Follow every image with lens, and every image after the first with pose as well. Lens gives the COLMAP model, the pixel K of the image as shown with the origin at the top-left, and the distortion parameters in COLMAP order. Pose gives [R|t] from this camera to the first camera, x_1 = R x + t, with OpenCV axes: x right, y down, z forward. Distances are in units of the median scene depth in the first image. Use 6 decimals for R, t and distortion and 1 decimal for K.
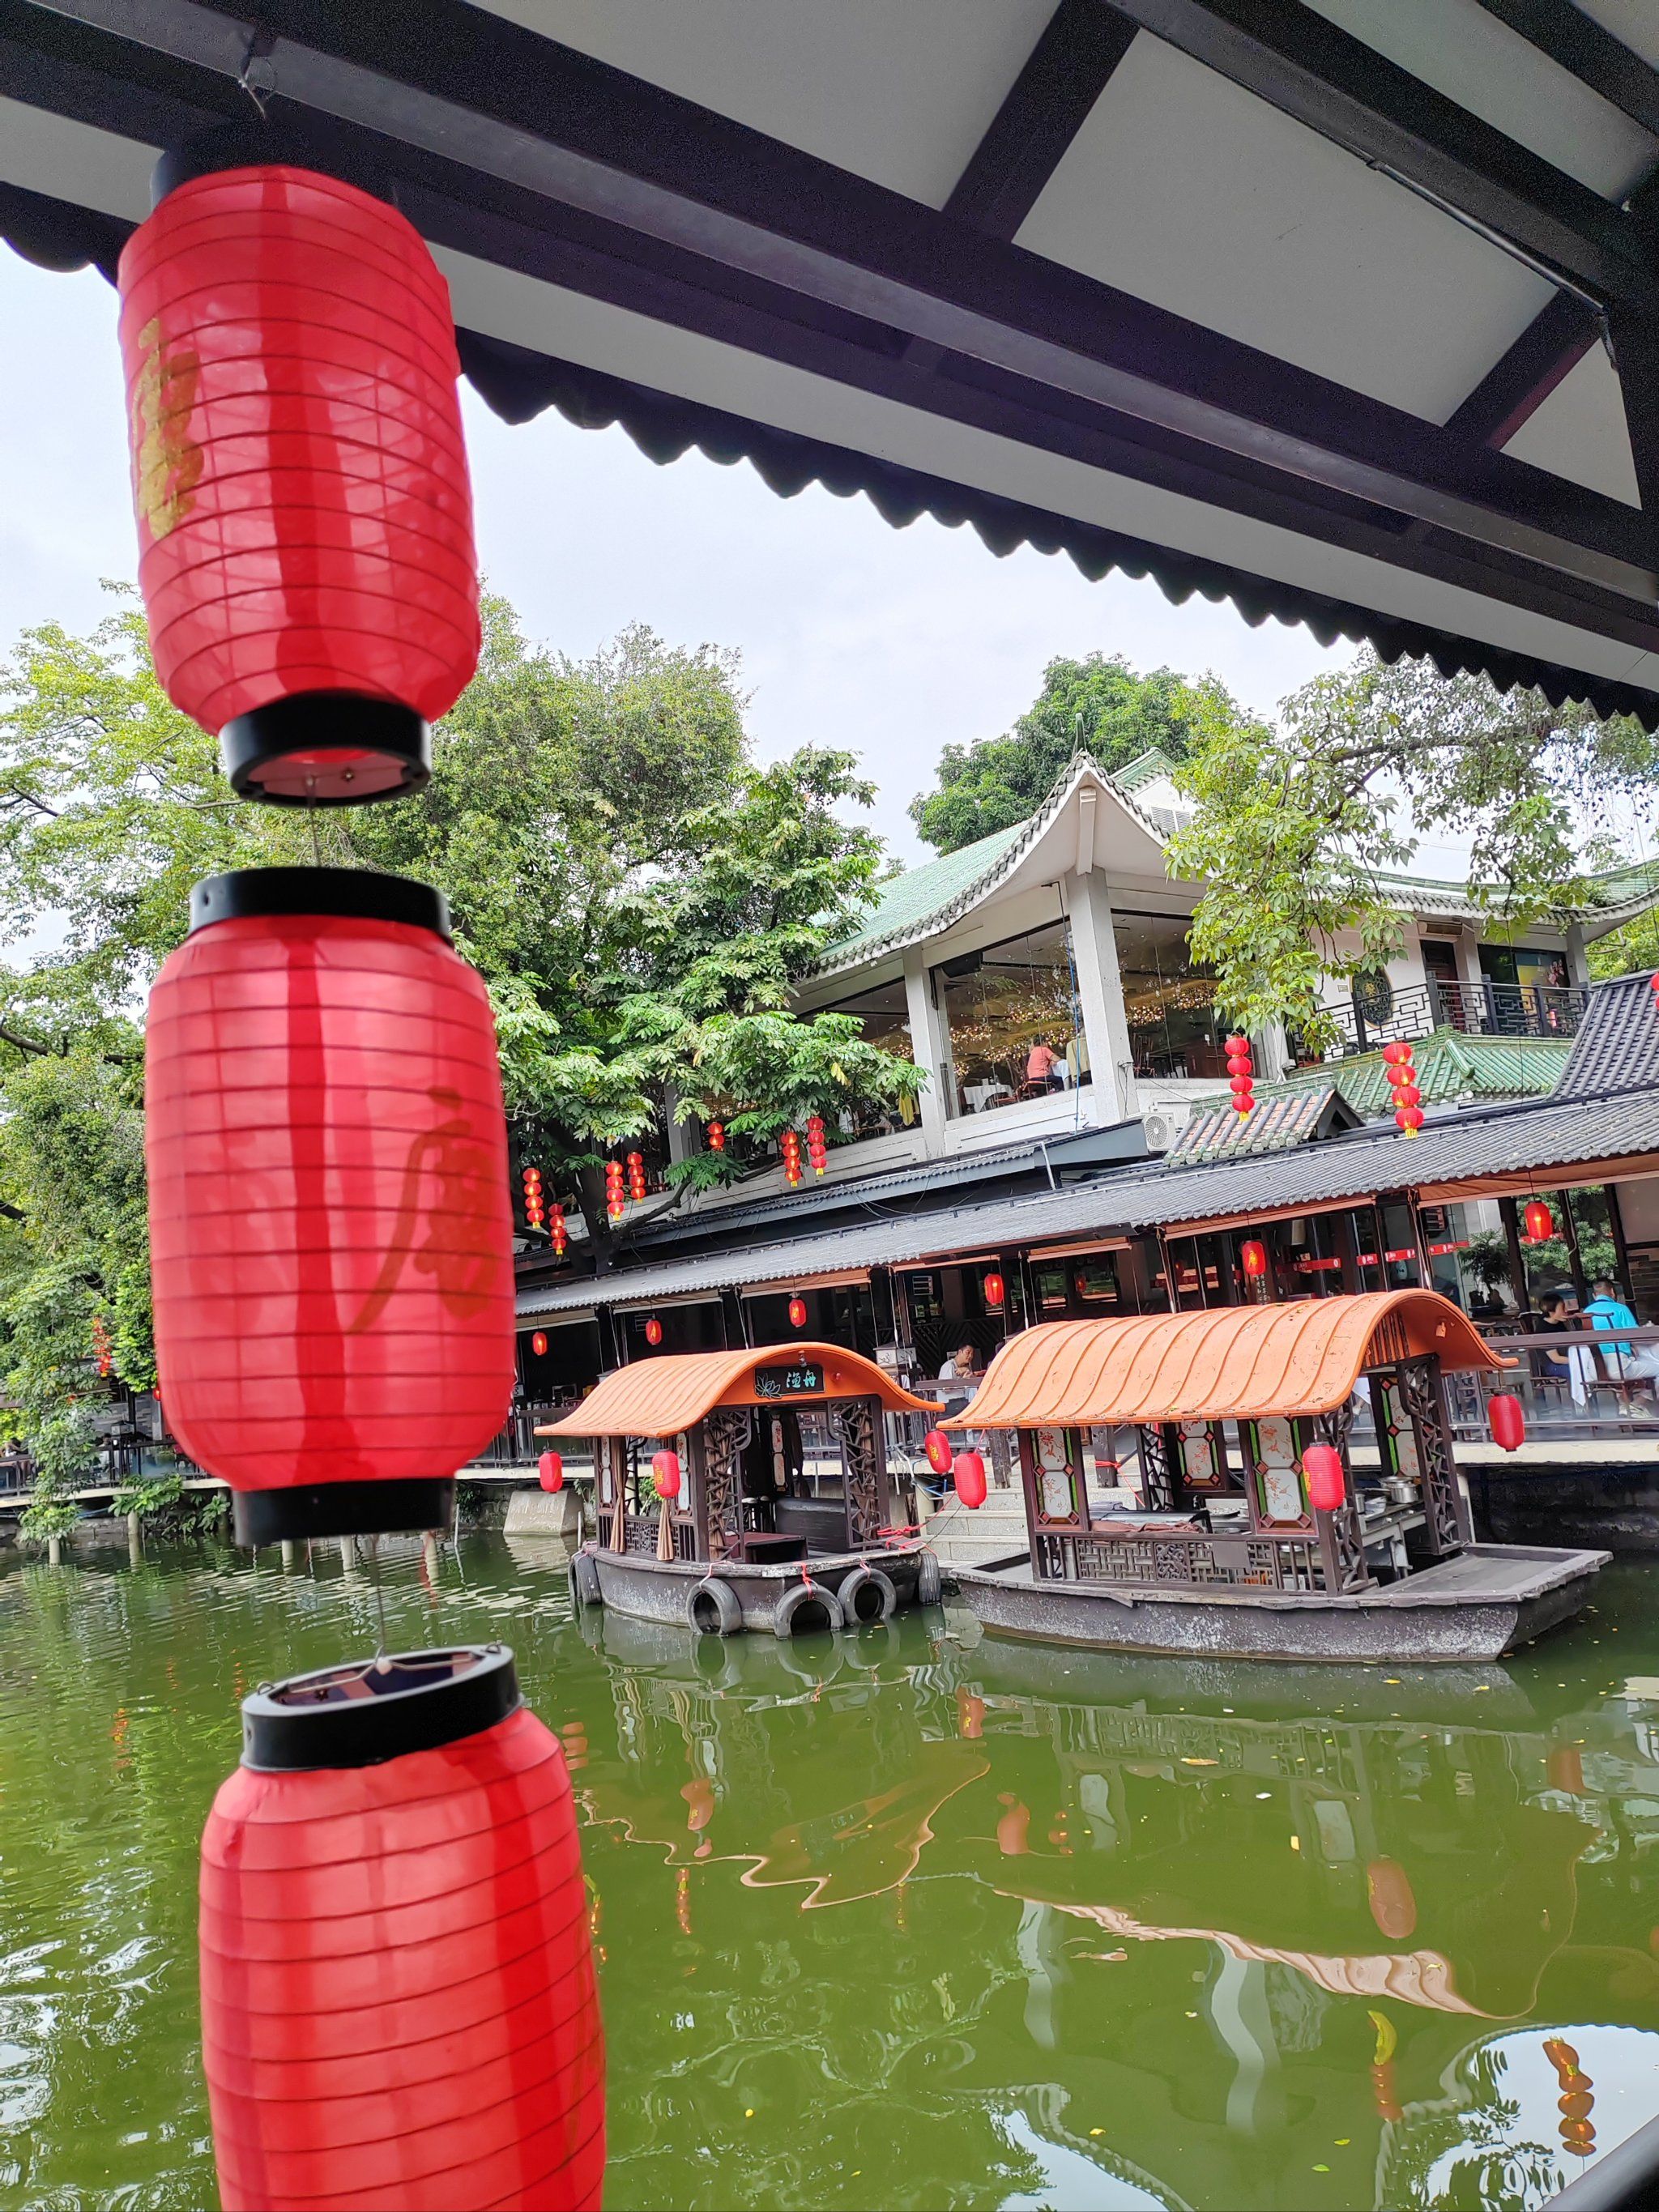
lens RADIAL K [[1650.1, 0, 829.5], [0, 1650.1, 1106.0], [0, 0, 1]] dist [-0.036825, 0.152066]
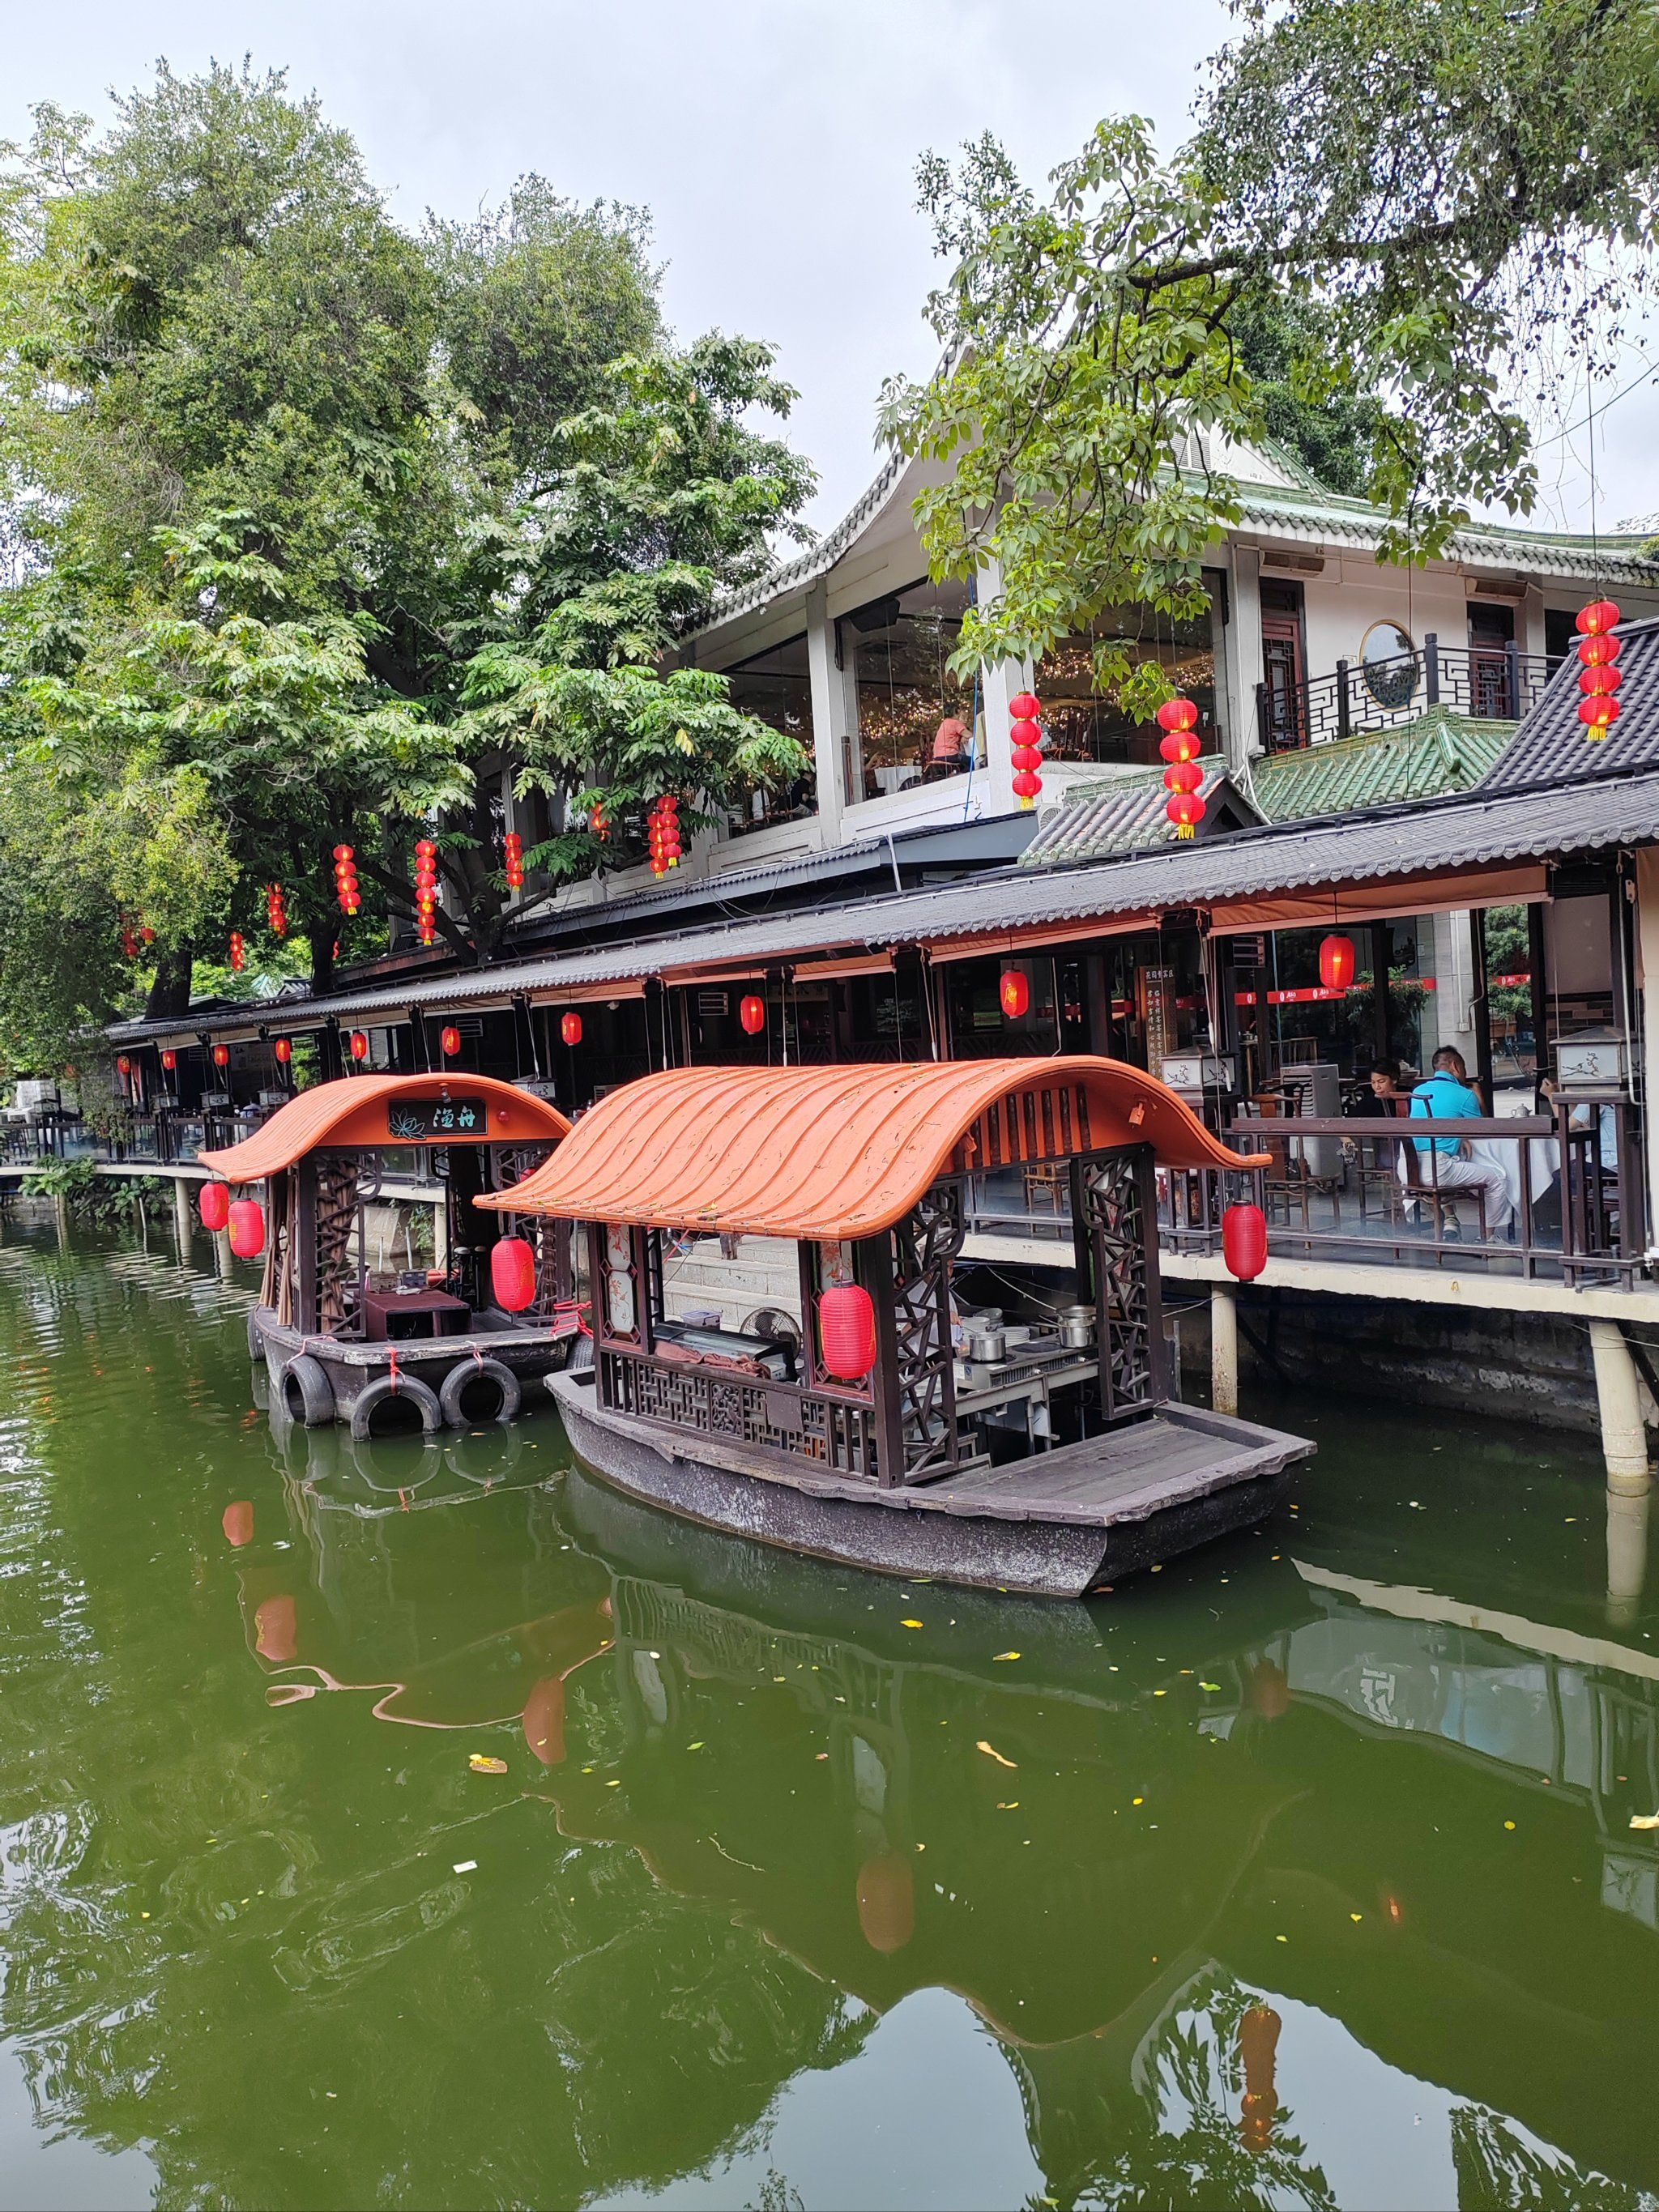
lens RADIAL K [[1650.1, 0, 829.5], [0, 1650.1, 1106.0], [0, 0, 1]] dist [-0.036825, 0.152066]
pose [[0.994965, 0.051432, -0.086022, 0.150426], [-0.034824, 0.982219, 0.184478, 0.004372], [0.093981, -0.180554, 0.979065, 0.153086]]
